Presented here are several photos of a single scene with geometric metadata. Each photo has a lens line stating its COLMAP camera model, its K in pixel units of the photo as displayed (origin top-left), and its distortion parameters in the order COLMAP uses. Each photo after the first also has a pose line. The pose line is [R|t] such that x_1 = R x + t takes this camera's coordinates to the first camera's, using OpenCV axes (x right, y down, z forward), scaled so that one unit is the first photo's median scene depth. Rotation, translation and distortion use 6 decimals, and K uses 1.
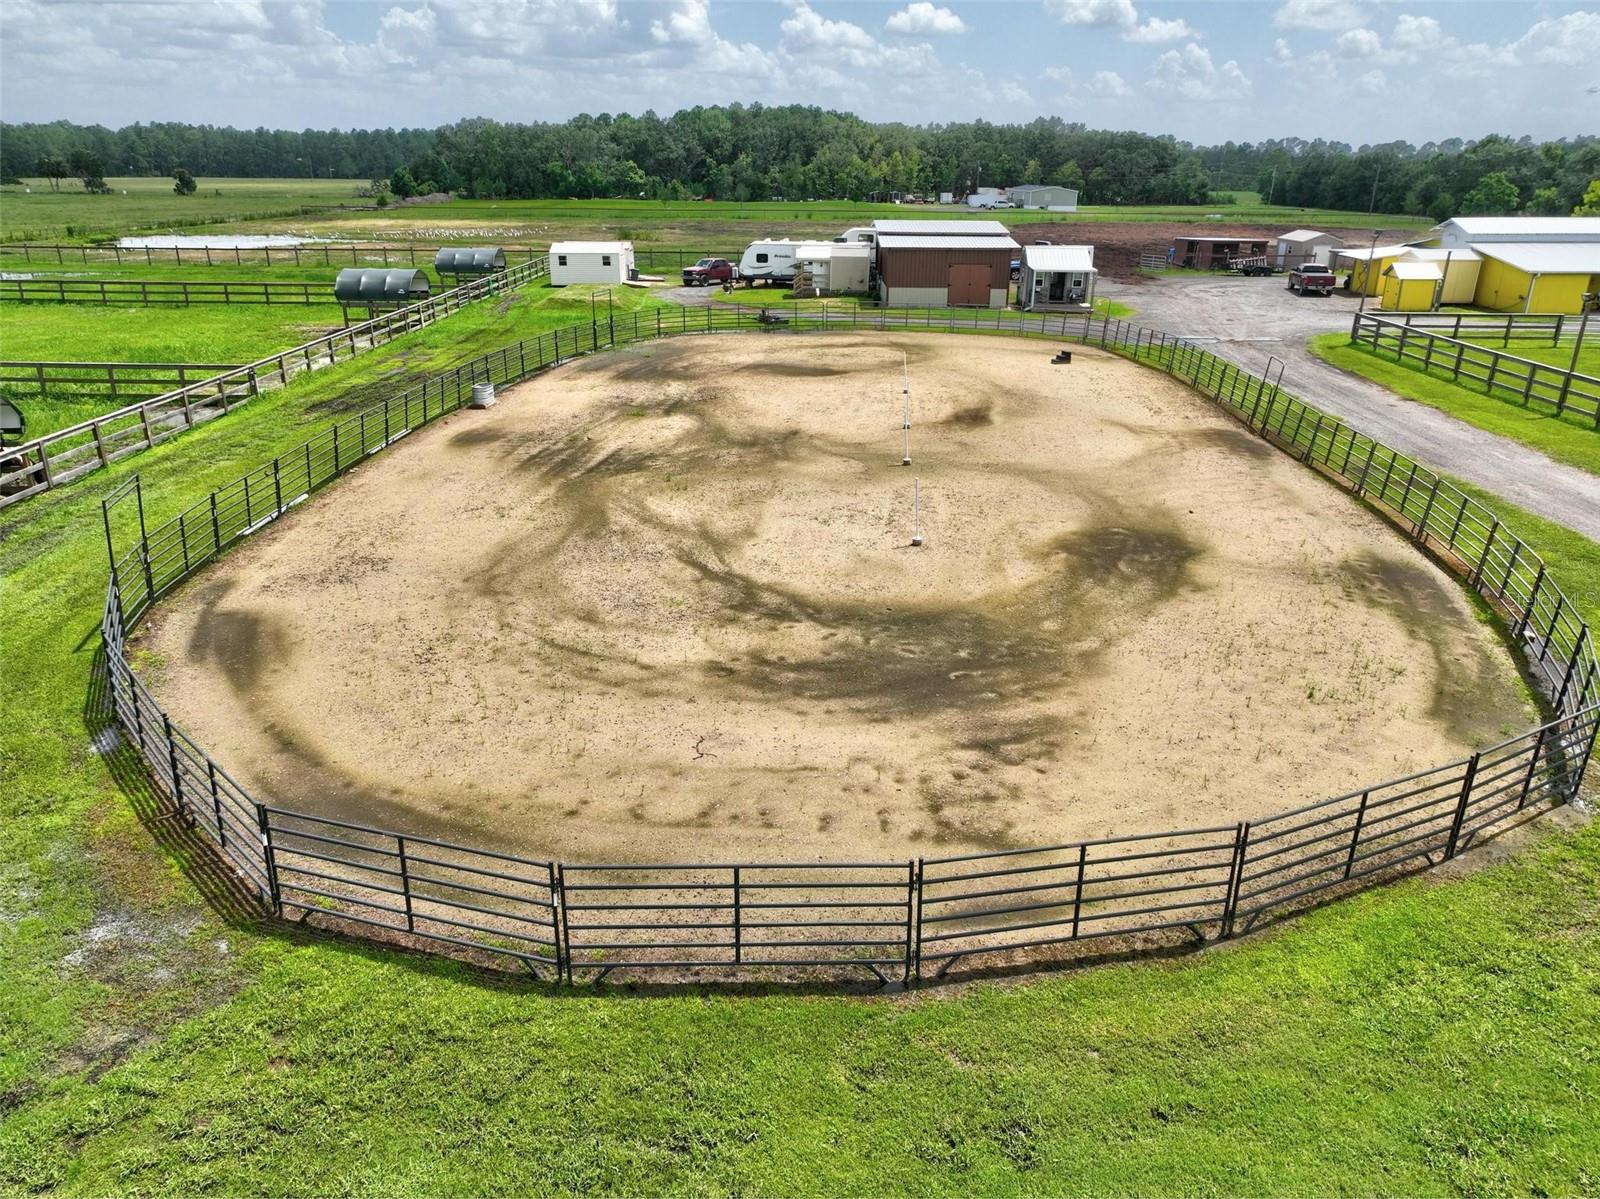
lens RADIAL K [[1121.2, 0, 799.1], [0, 1121.2, 600.2], [0, 0, 1]] dist [0.001306, 0.015281]
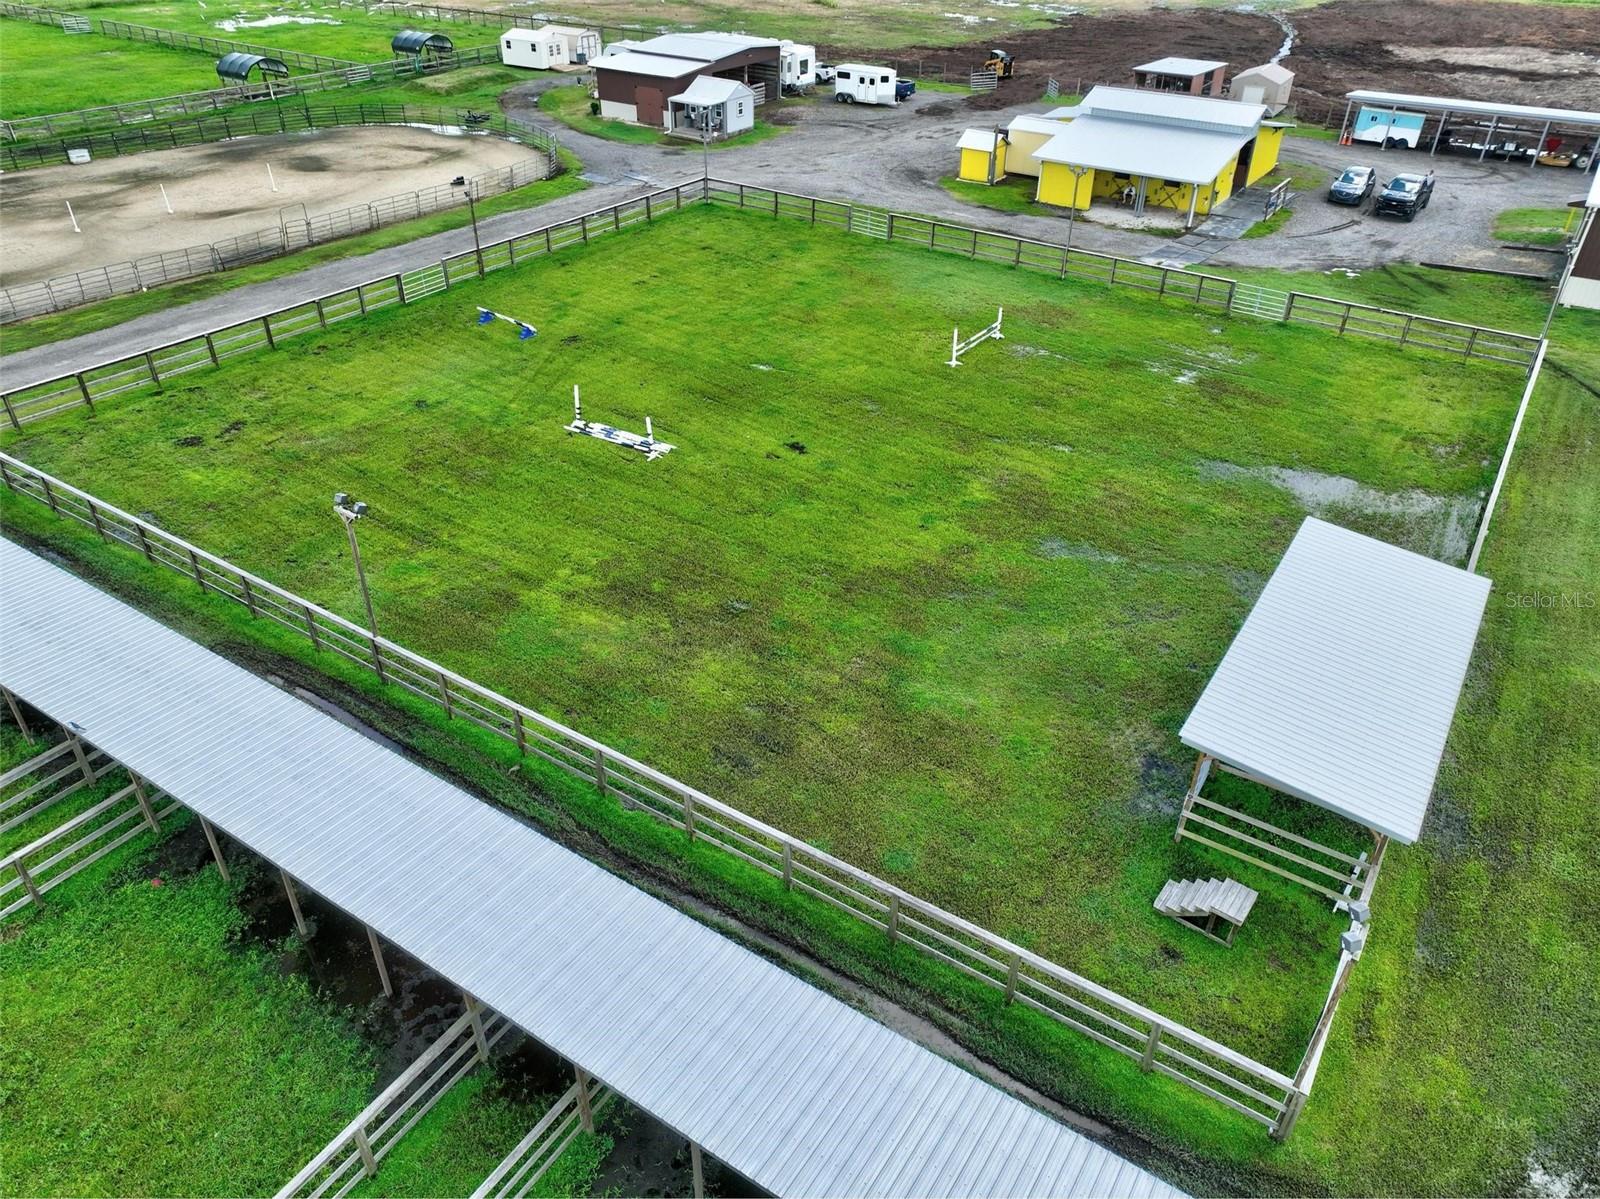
lens RADIAL K [[1121.2, 0, 798.8], [0, 1121.2, 598.3], [0, 0, 1]] dist [0.001306, 0.015281]
pose [[0.829464, 0.315084, -0.461207, 0.874610], [-0.203637, 0.939462, 0.275579, -0.126901], [0.520117, -0.134664, 0.843412, -0.011471]]
